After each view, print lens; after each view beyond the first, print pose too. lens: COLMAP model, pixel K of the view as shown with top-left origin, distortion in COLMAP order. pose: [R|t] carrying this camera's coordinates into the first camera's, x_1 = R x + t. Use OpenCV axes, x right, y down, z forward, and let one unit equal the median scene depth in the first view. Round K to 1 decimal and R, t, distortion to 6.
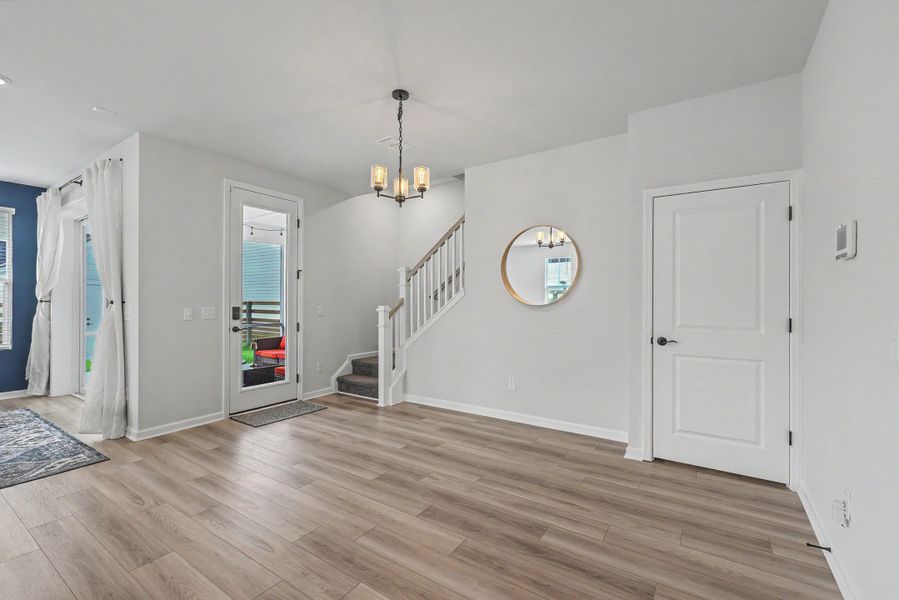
lens RADIAL K [[379.9, 0, 438.7], [0, 379.9, 301.8], [0, 0, 1]] dist [0.001057, -0.000010]
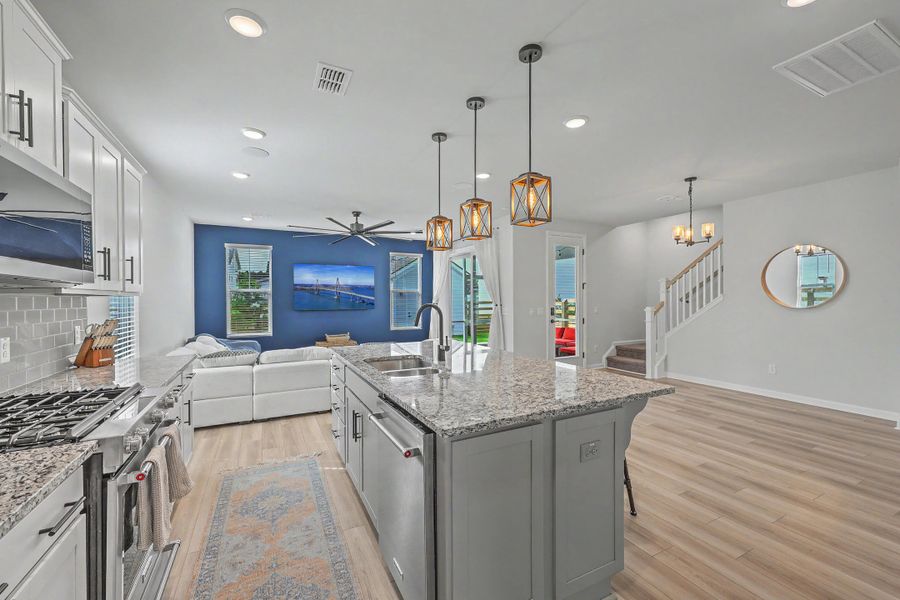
lens RADIAL K [[355.6, 0, 450.0], [0, 355.6, 300.0], [0, 0, 1]] dist [0.000831, 0.000075]
pose [[0.882472, -0.005128, -0.470337, -0.200850], [0.005833, 0.999983, 0.000040, -0.022419], [0.470329, -0.002779, 0.882487, -0.563779]]
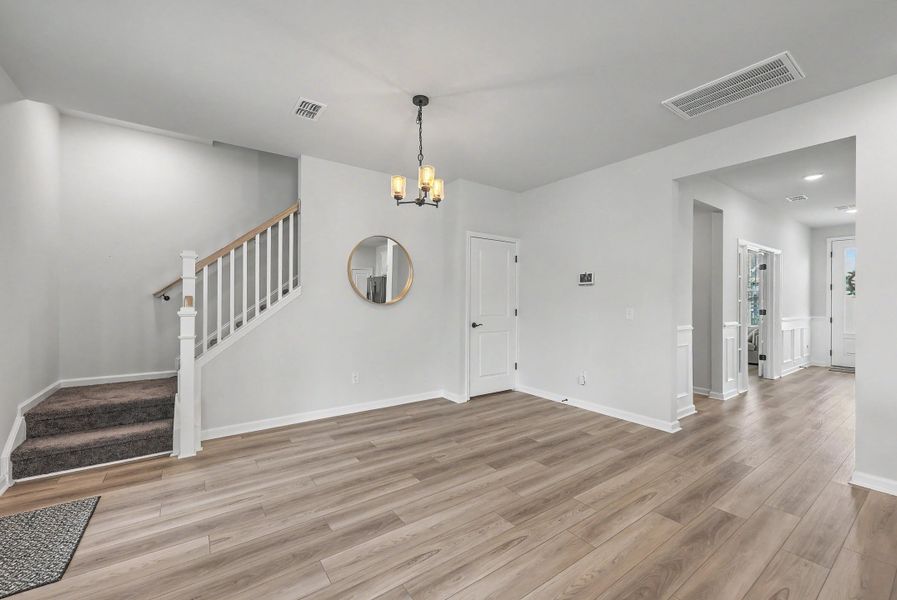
lens RADIAL K [[379.1, 0, 437.7], [0, 379.1, 301.8], [0, 0, 1]] dist [0.001057, -0.000010]
pose [[0.350517, -0.002690, 0.936552, -0.709996], [-0.001881, 0.999992, 0.003576, -0.002036], [-0.936554, -0.003016, 0.350510, 0.403186]]
